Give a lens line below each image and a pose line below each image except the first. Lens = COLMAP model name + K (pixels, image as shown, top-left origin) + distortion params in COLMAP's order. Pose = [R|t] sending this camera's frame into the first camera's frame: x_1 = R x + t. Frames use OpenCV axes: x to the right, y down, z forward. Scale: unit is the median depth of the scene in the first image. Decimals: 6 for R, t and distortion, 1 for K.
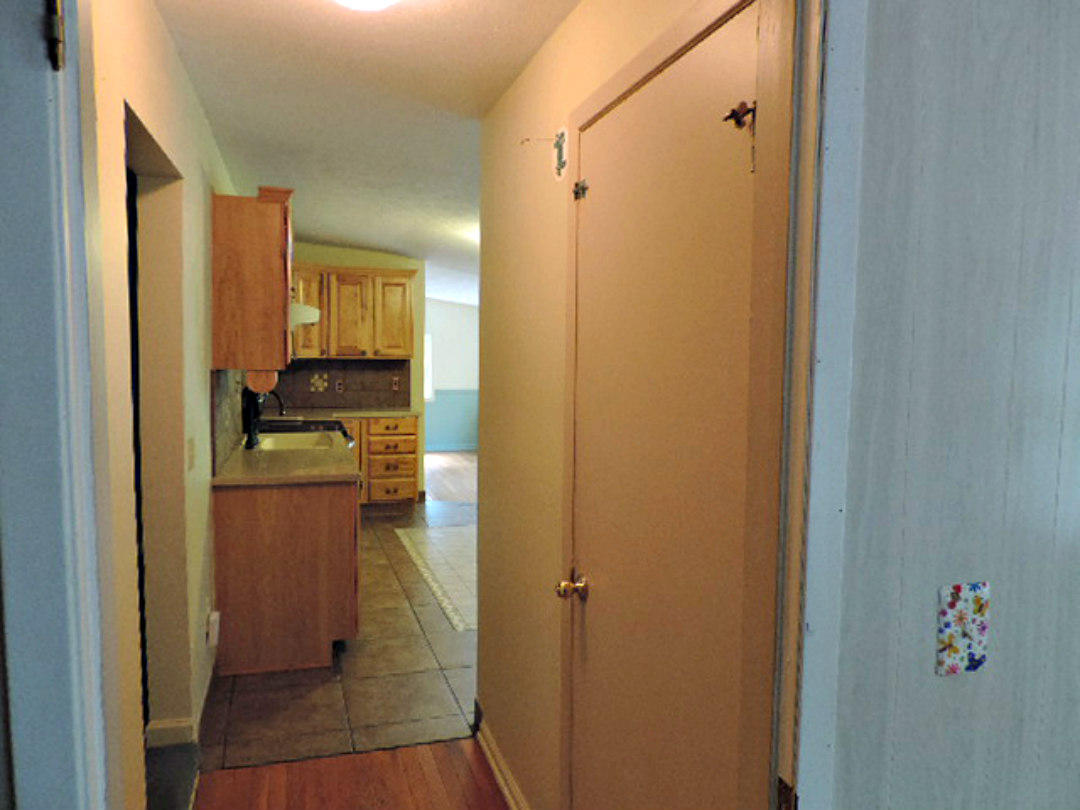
lens RADIAL K [[778.5, 0, 534.8], [0, 778.5, 402.6], [0, 0, 1]] dist [-0.013814, 0.000458]
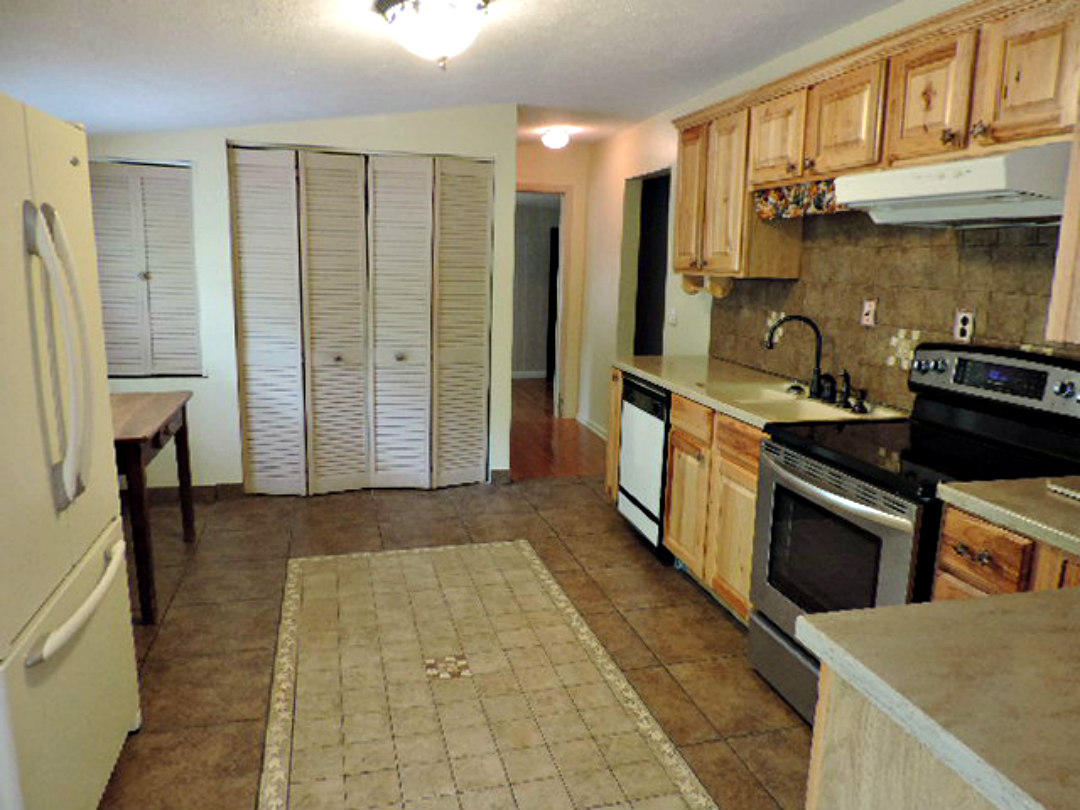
lens RADIAL K [[778.5, 0, 534.8], [0, 778.5, 402.6], [0, 0, 1]] dist [-0.013814, 0.000458]
pose [[-0.997650, -0.048285, 0.048607, -0.090906], [-0.034573, 0.967298, 0.251276, -0.073435], [-0.059151, 0.249005, -0.966694, 1.149063]]
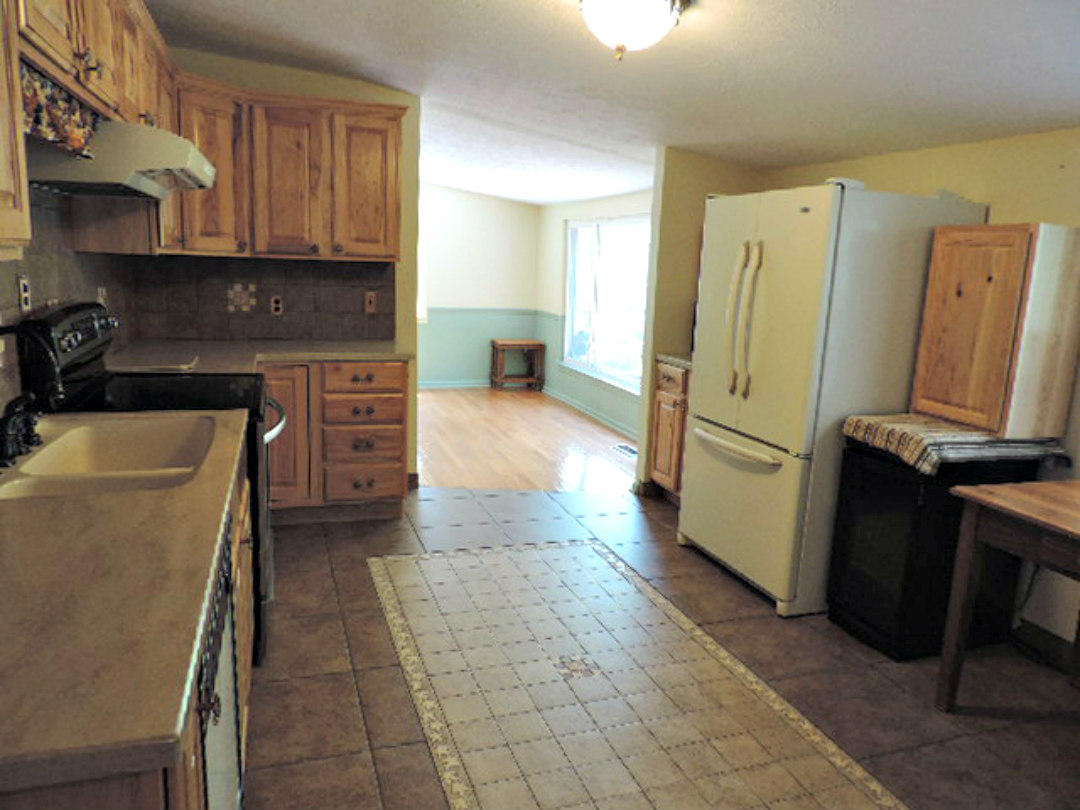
lens RADIAL K [[778.5, 0, 534.8], [0, 778.5, 402.6], [0, 0, 1]] dist [-0.013814, 0.000458]
pose [[0.999580, 0.020509, 0.020476, -0.065047], [-0.022628, 0.993753, 0.109287, -0.016810], [-0.018107, -0.109704, 0.993799, 0.407547]]
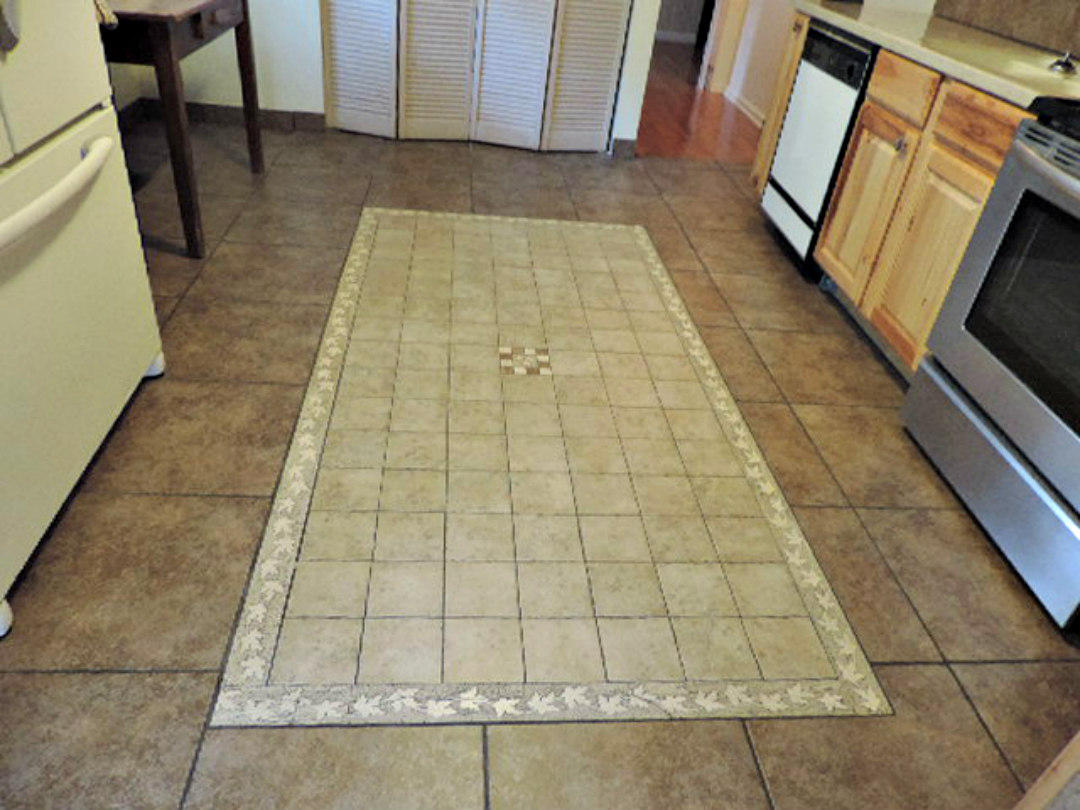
lens RADIAL K [[778.5, 0, 534.8], [0, 778.5, 402.6], [0, 0, 1]] dist [-0.013814, 0.000458]
pose [[-0.964226, -0.231346, 0.129409, -0.084215], [-0.106083, 0.784159, 0.611426, -0.028822], [-0.242928, 0.575825, -0.780648, 1.066604]]
